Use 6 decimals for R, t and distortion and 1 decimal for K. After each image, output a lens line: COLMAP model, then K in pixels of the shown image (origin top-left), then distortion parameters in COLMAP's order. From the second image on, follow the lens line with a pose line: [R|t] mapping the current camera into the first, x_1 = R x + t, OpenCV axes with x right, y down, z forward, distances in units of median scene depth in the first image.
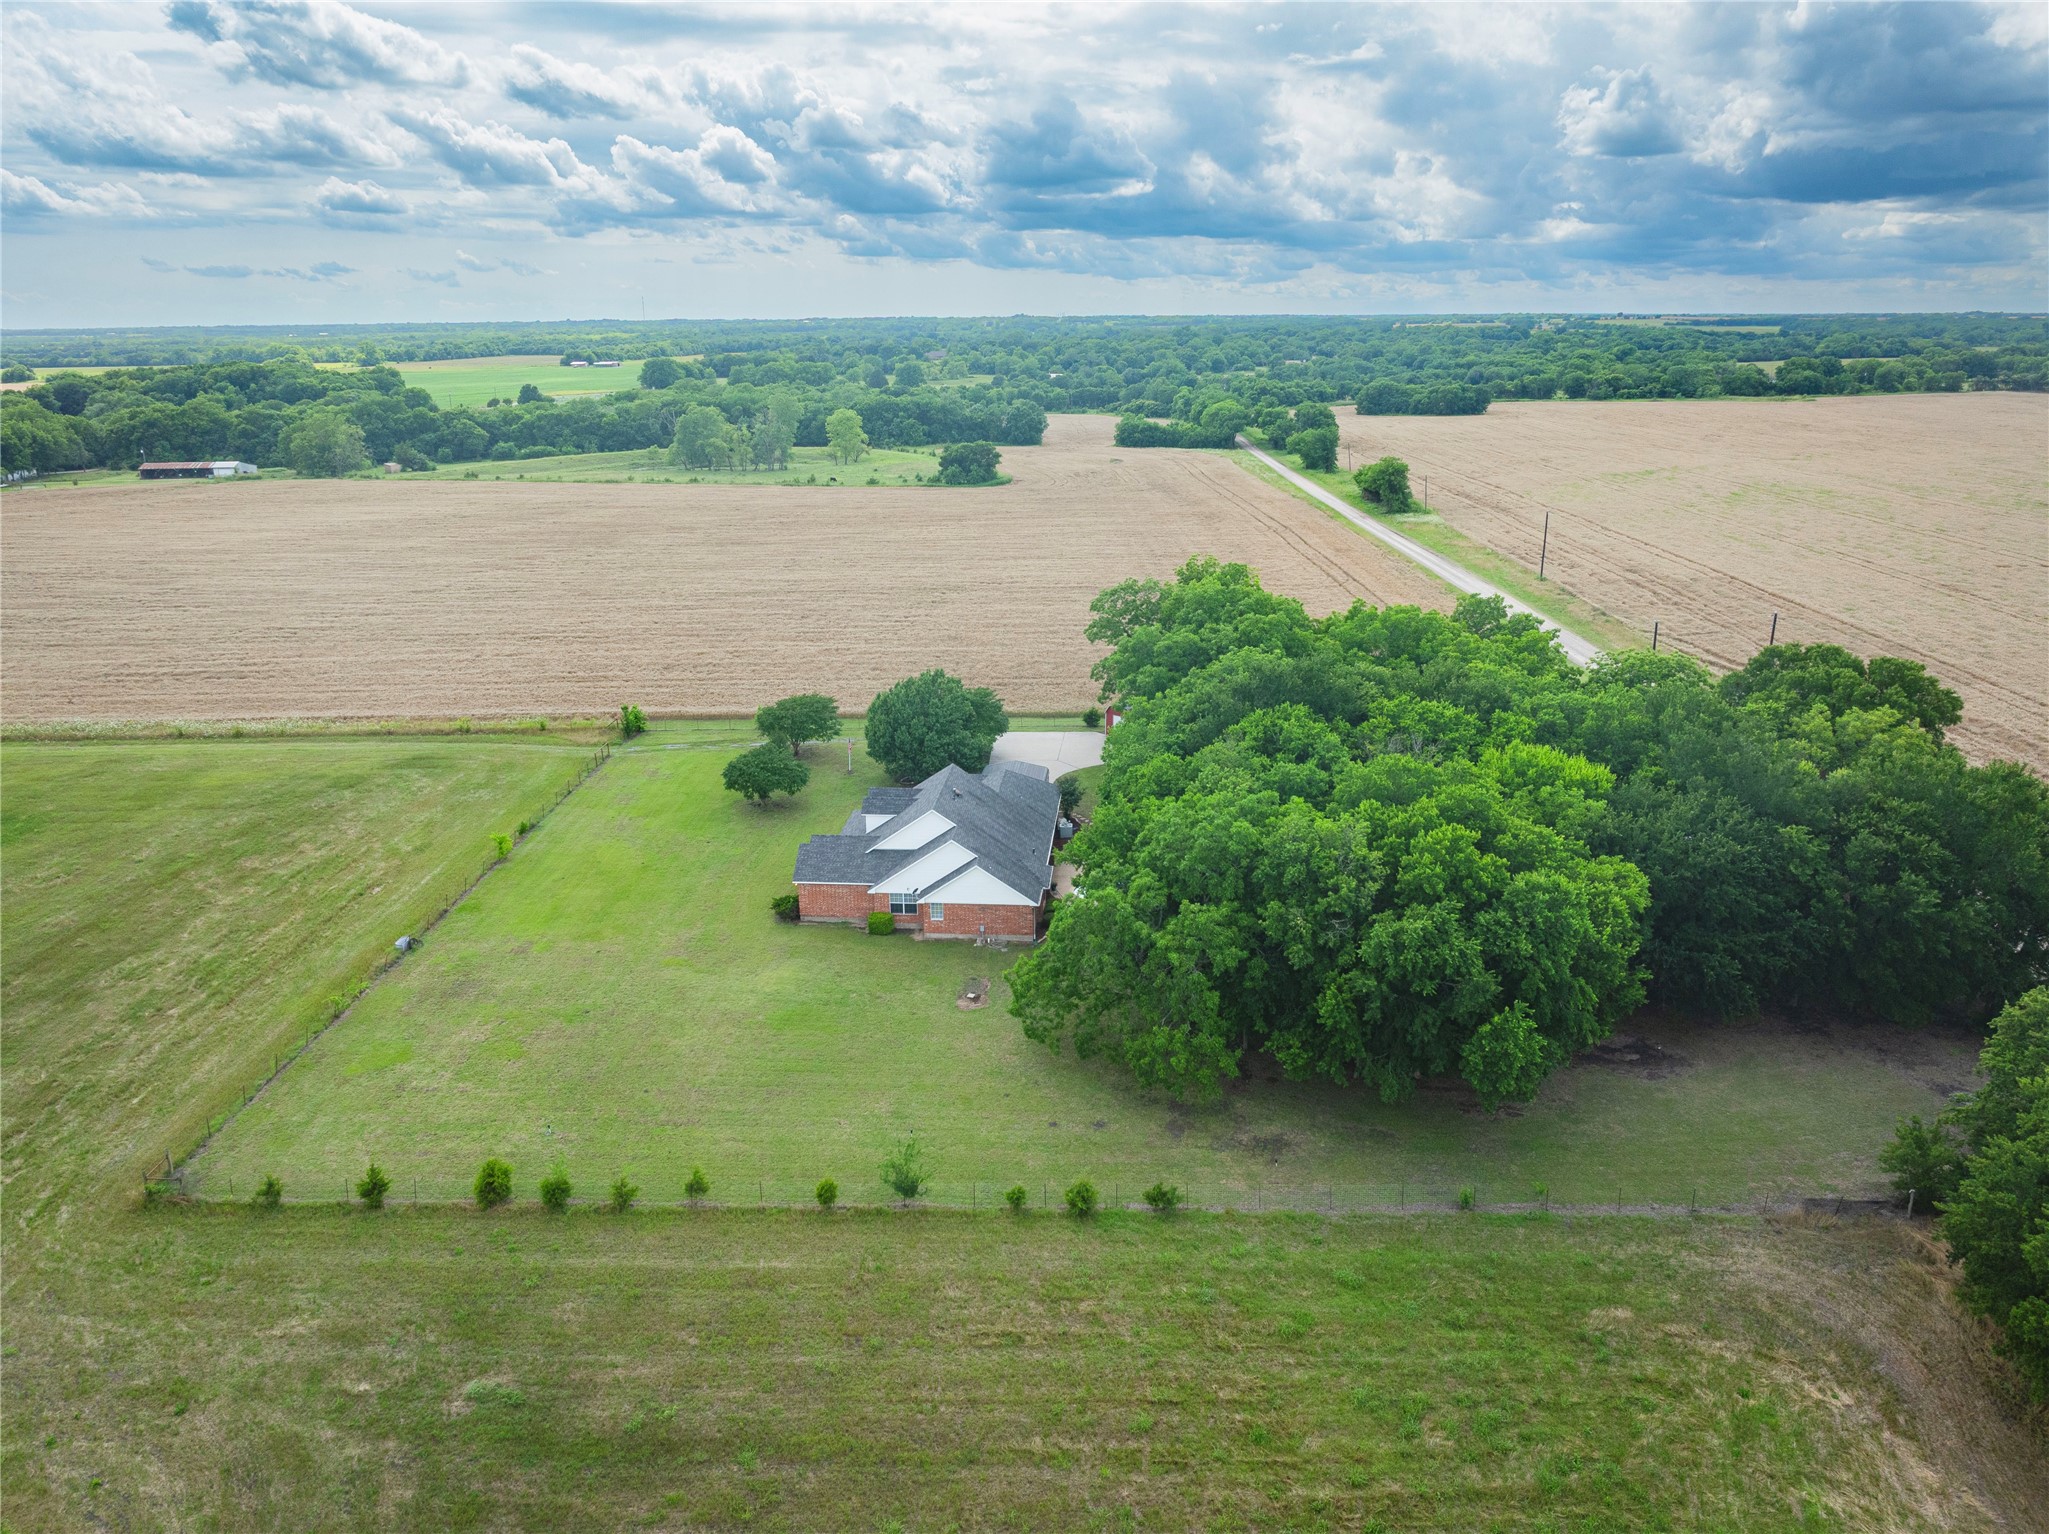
lens RADIAL K [[1440.0, 0, 1029.6], [0, 1440.0, 757.2], [0, 0, 1]] dist [-0.025815, 0.009355]
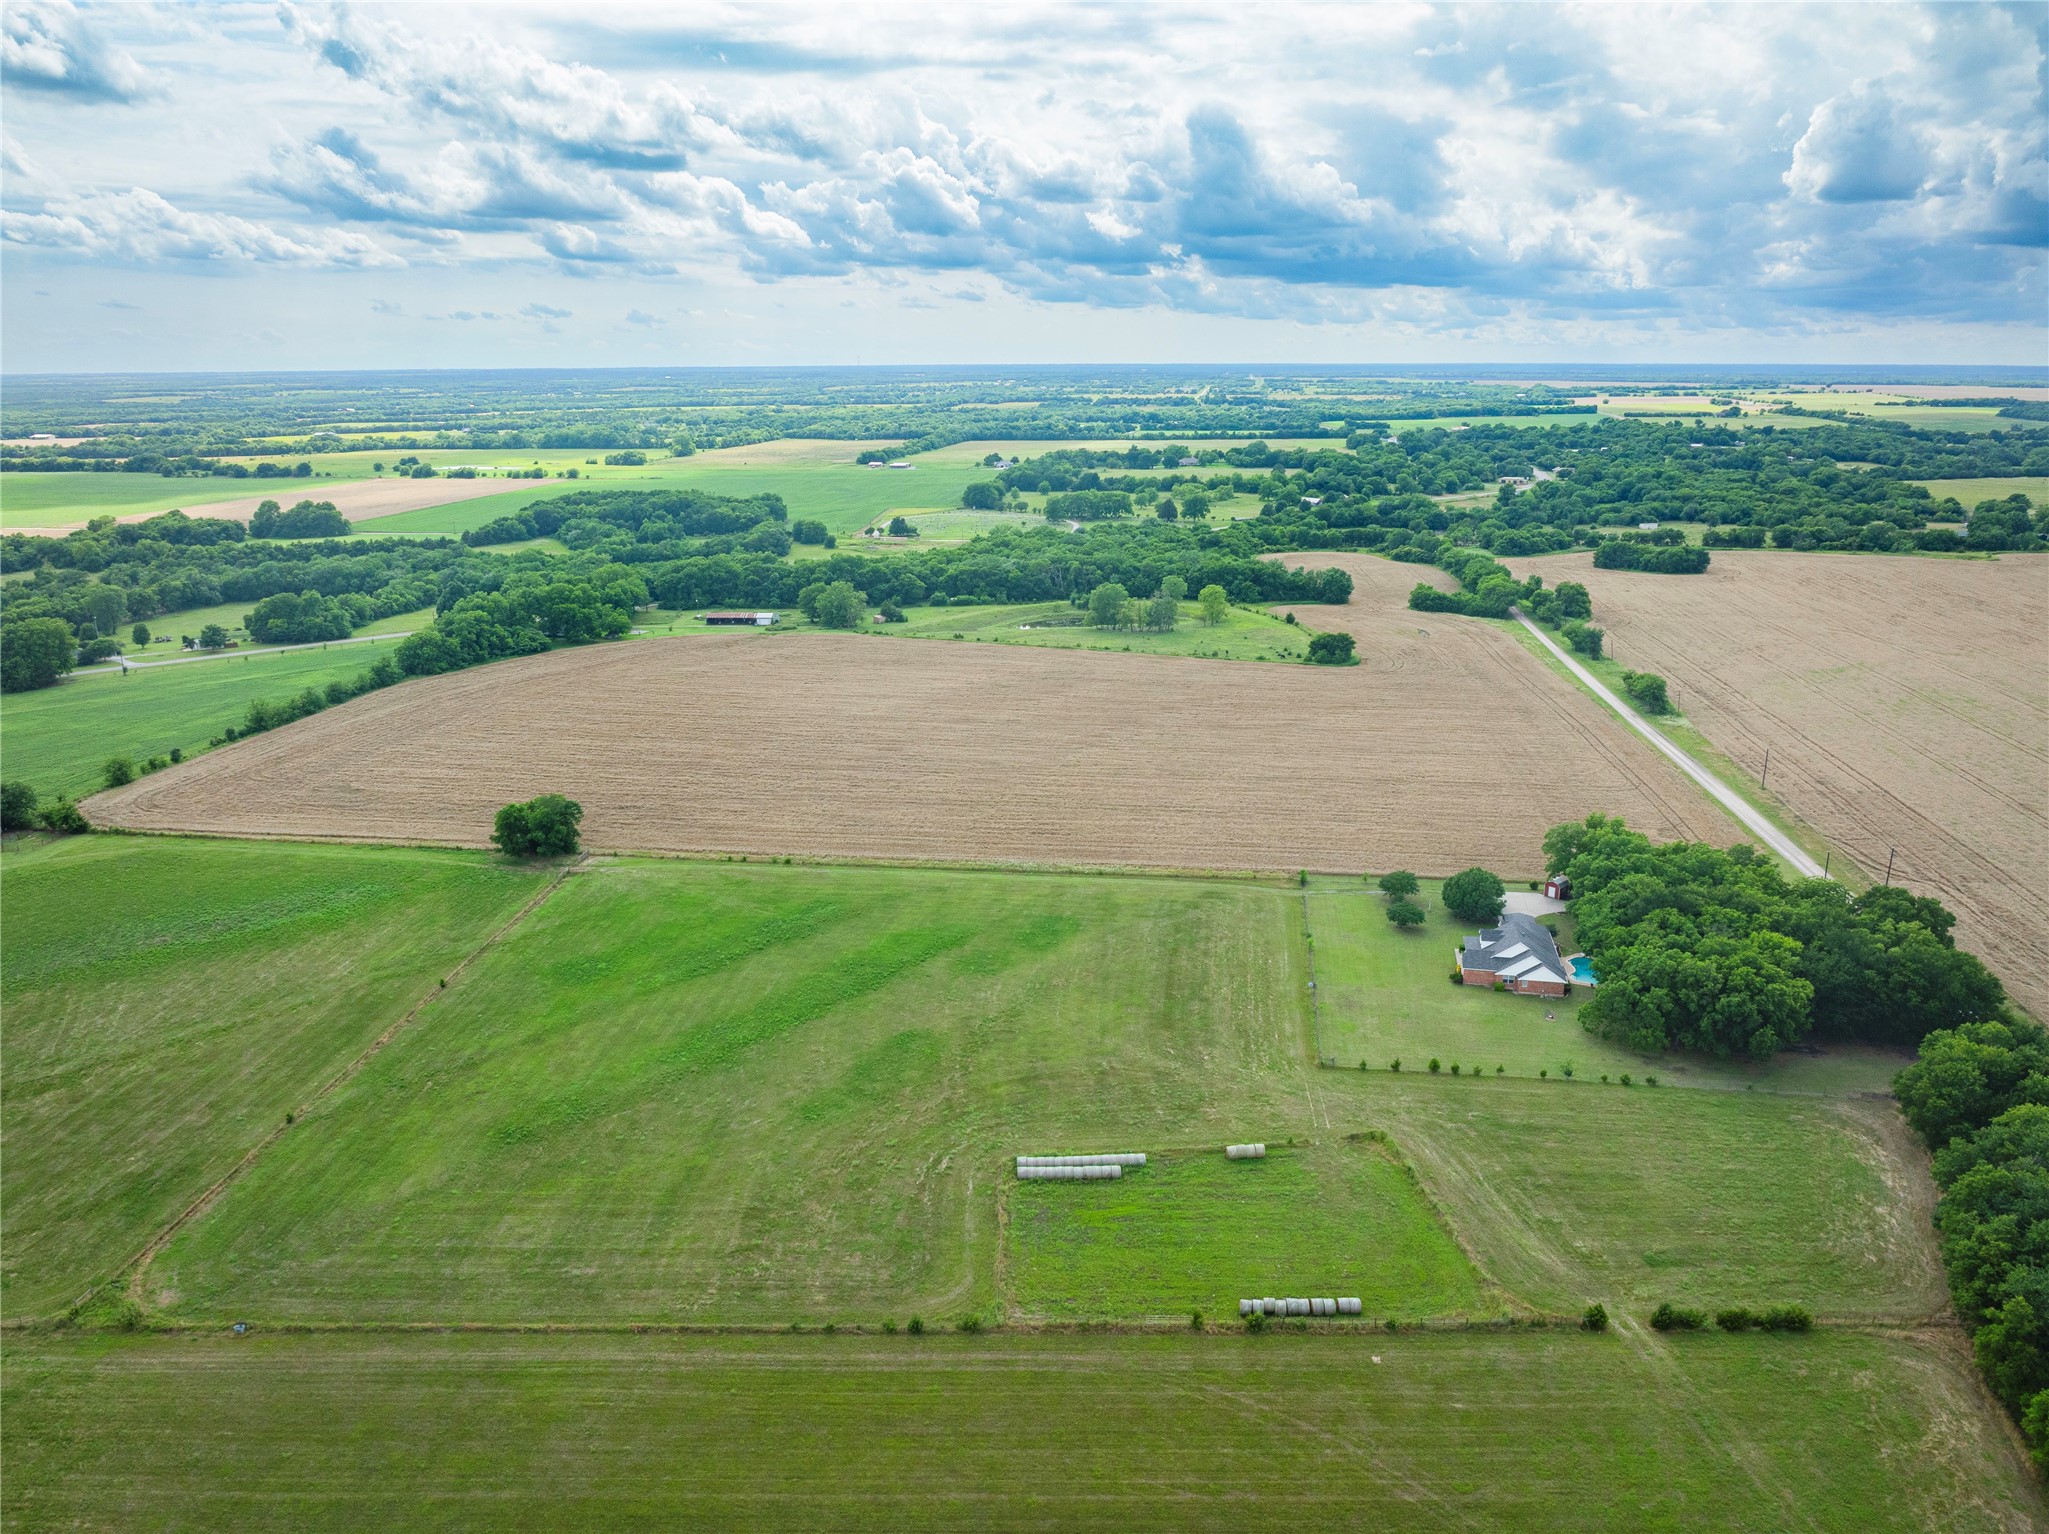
lens RADIAL K [[1440.0, 0, 1029.6], [0, 1440.0, 757.2], [0, 0, 1]] dist [-0.025815, 0.009355]
pose [[0.992821, 0.035358, -0.114265, -0.679020], [-0.038412, 0.998958, -0.024634, -0.202613], [0.113275, 0.028846, 0.993145, -1.689143]]
